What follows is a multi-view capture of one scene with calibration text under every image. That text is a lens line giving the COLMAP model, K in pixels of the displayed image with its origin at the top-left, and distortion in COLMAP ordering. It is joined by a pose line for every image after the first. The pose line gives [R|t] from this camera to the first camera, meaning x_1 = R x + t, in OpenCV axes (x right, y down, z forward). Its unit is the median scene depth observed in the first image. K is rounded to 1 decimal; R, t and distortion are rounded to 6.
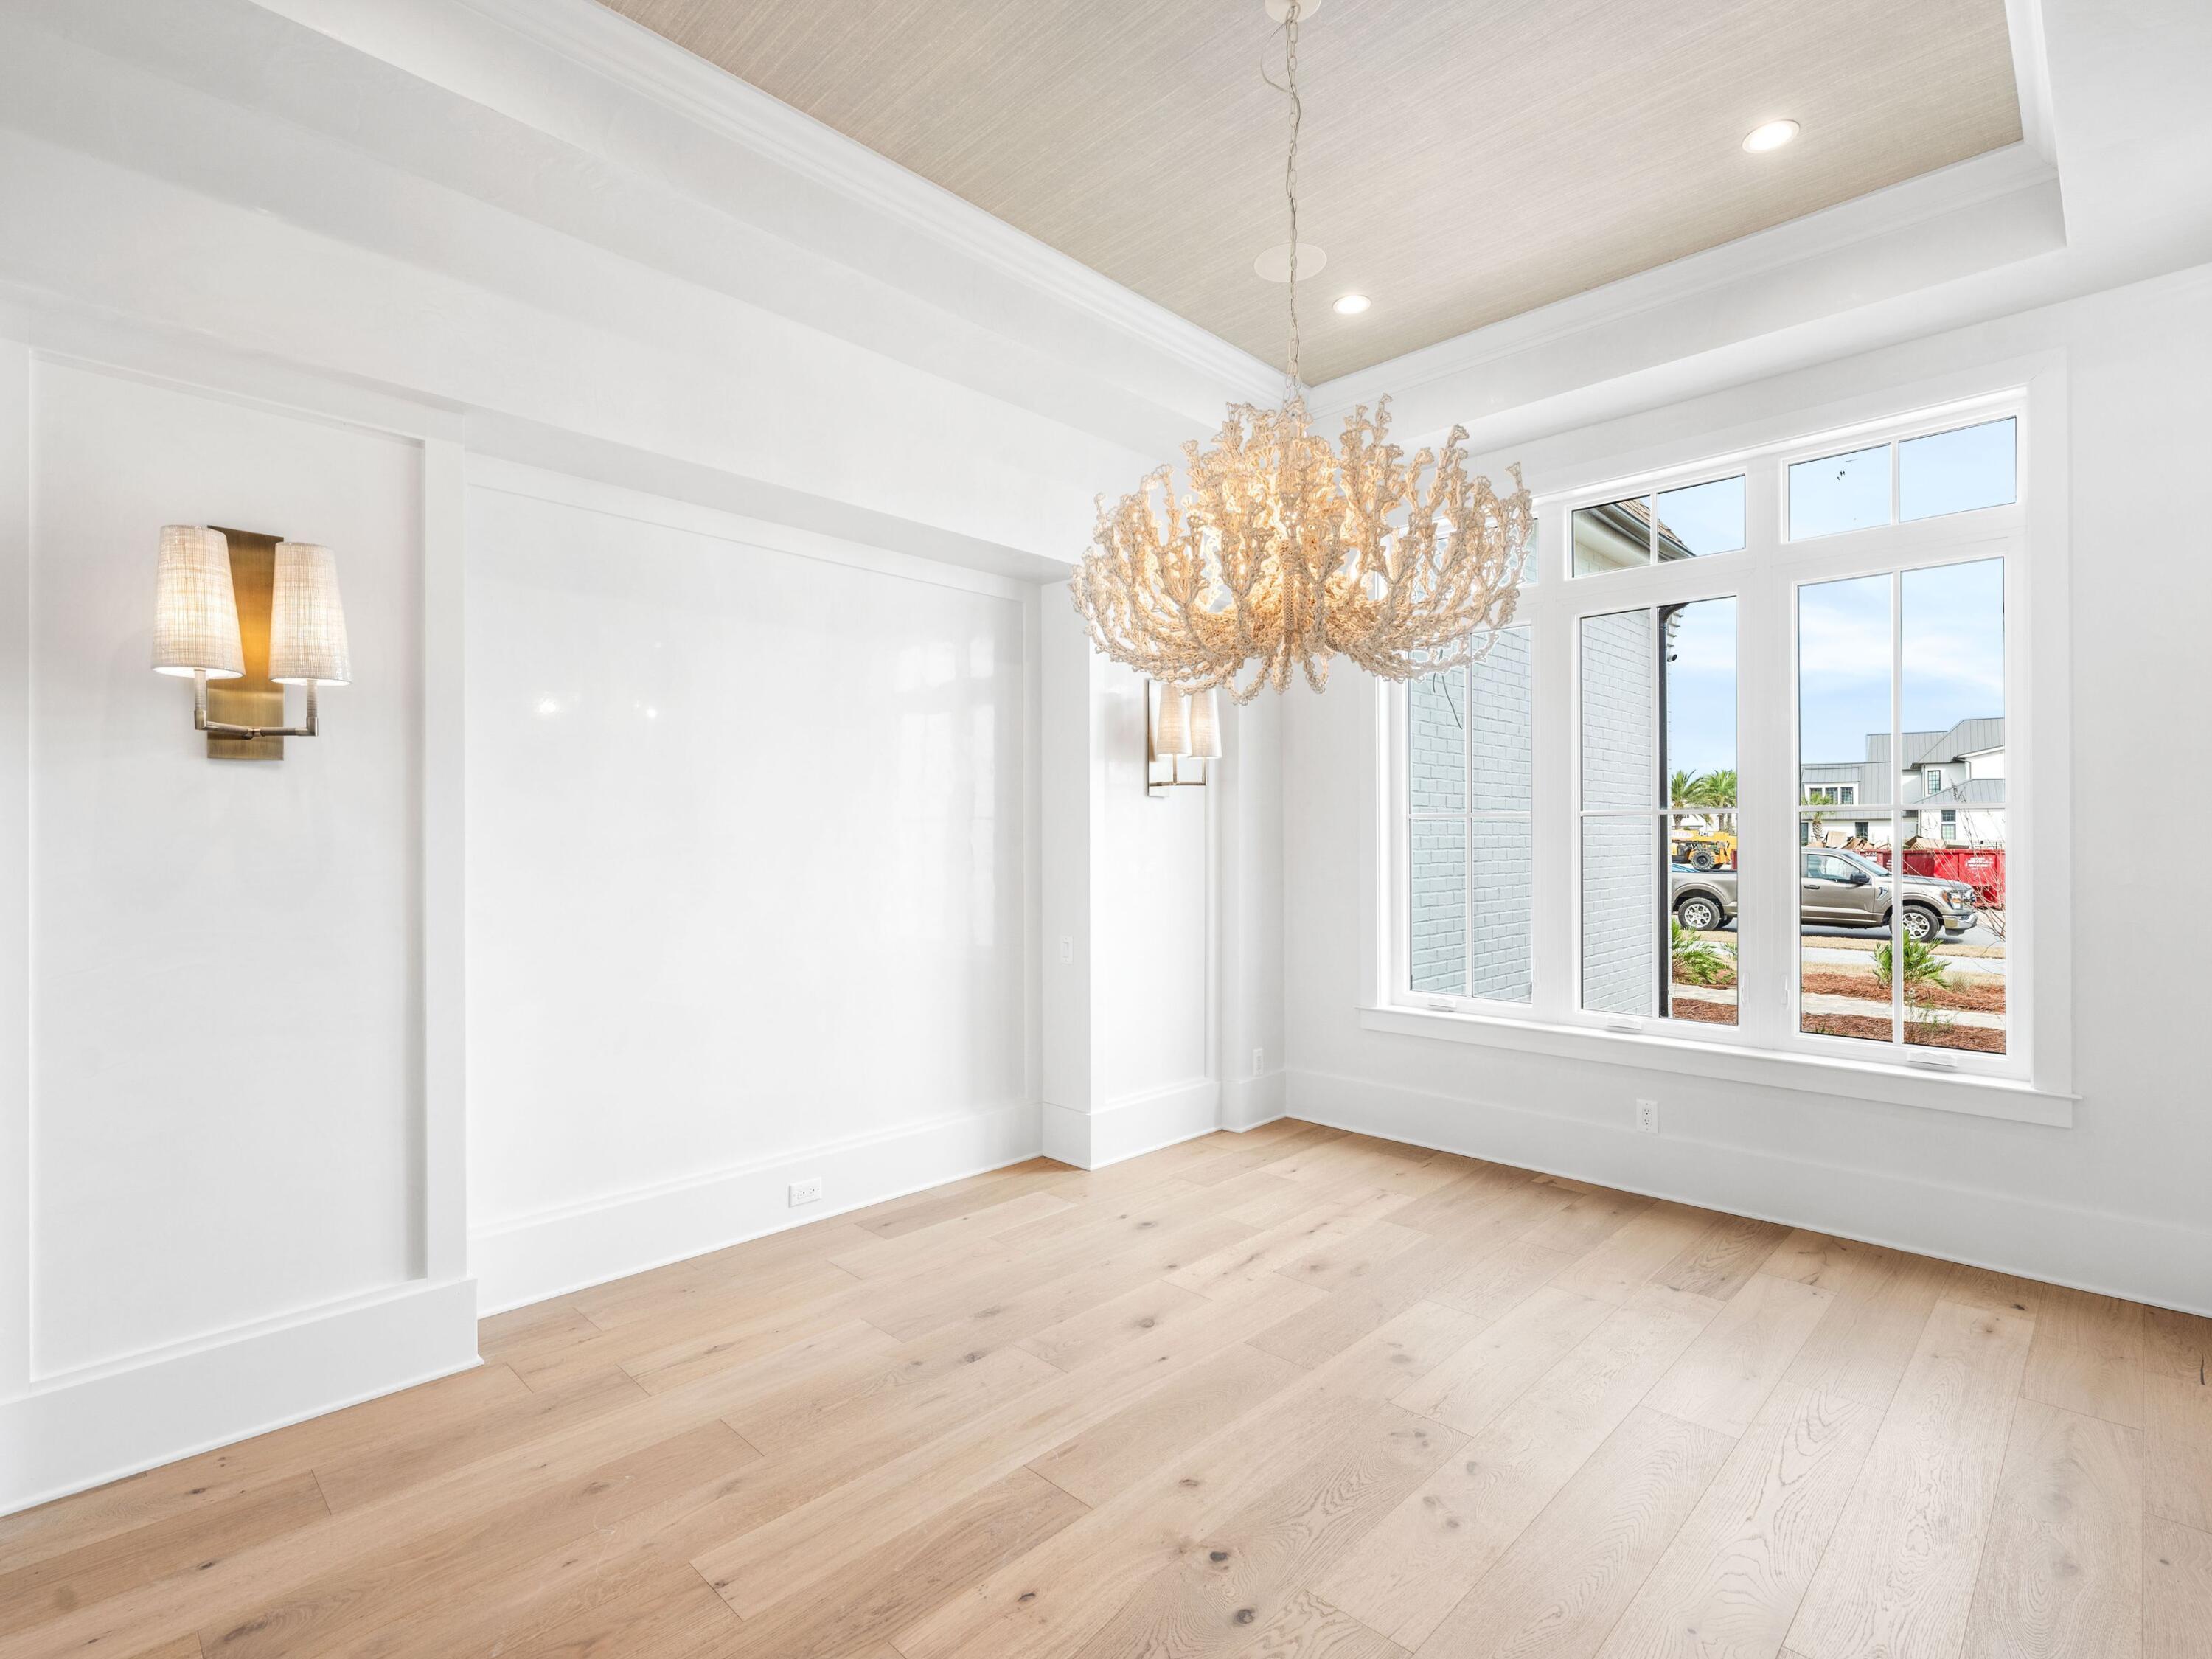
lens RADIAL K [[1075.0, 0, 1106.0], [0, 1075.0, 829.5], [0, 0, 1]] dist [0.002774, 0.000102]
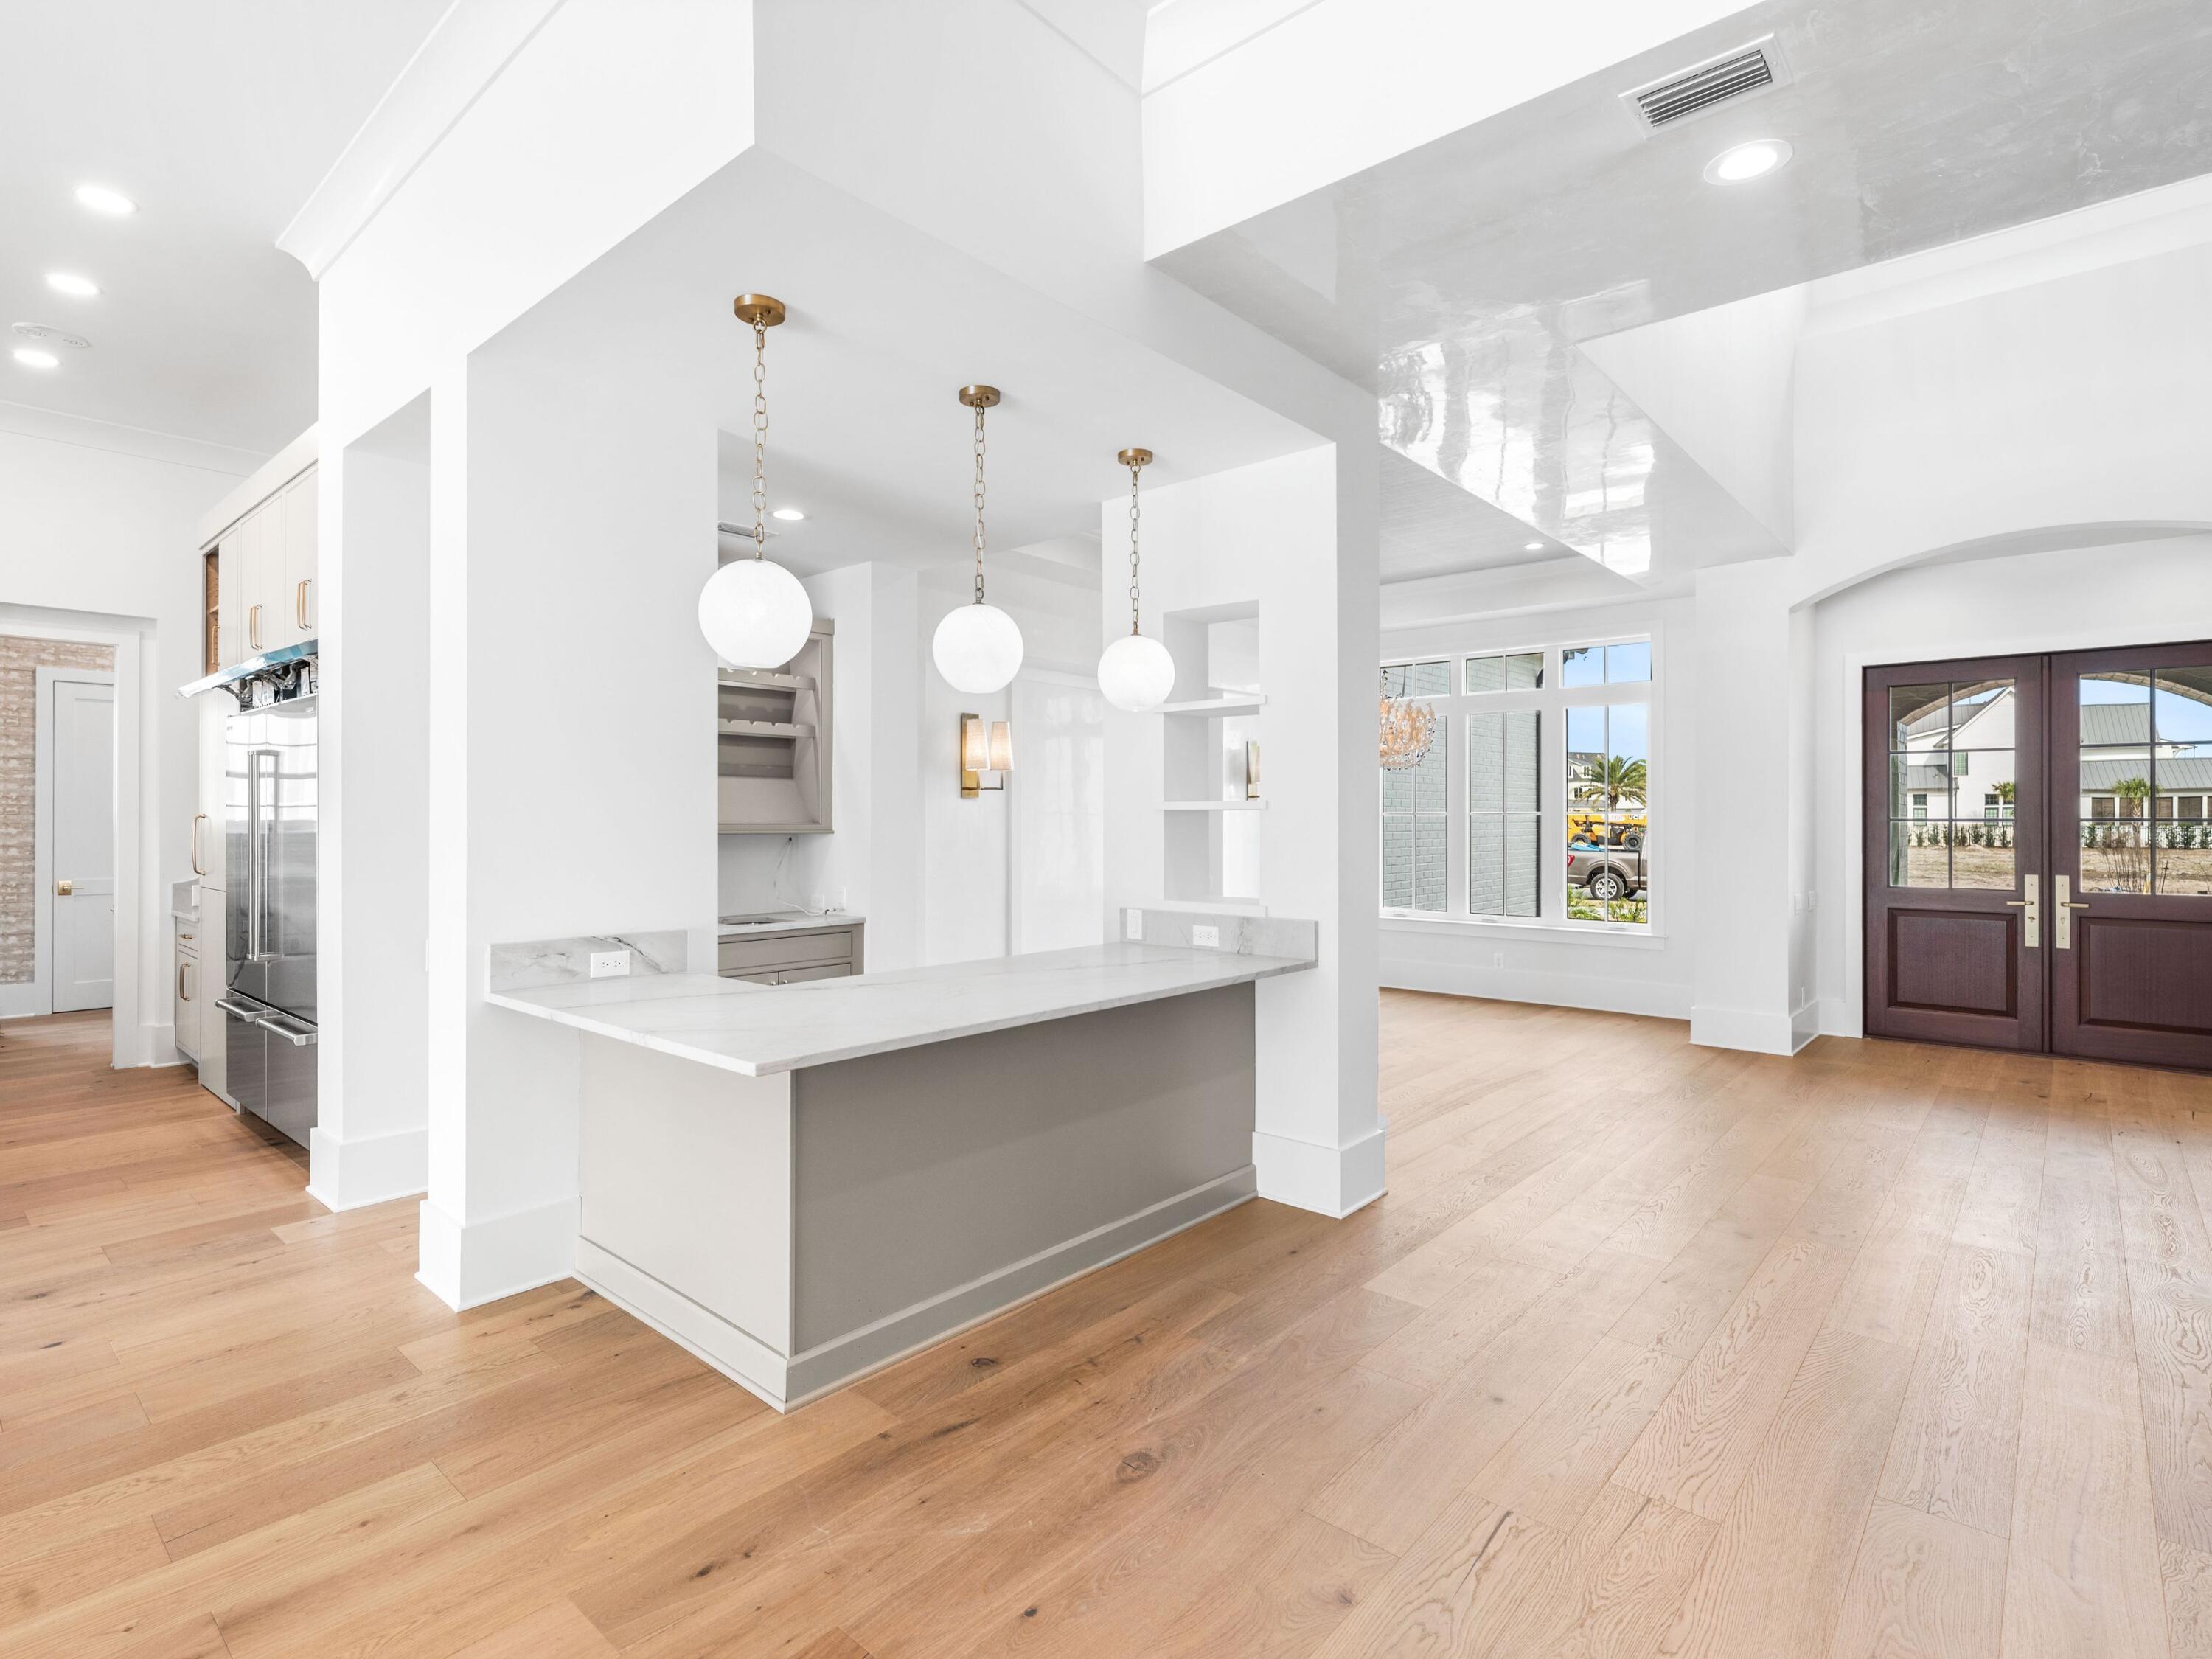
lens RADIAL K [[1075.0, 0, 1106.0], [0, 1075.0, 829.5], [0, 0, 1]] dist [0.002774, 0.000102]
pose [[0.998949, 0.002312, 0.045767, -0.053416], [-0.003108, 0.999845, 0.017331, -0.002753], [-0.045719, -0.017455, 0.998802, -0.159240]]
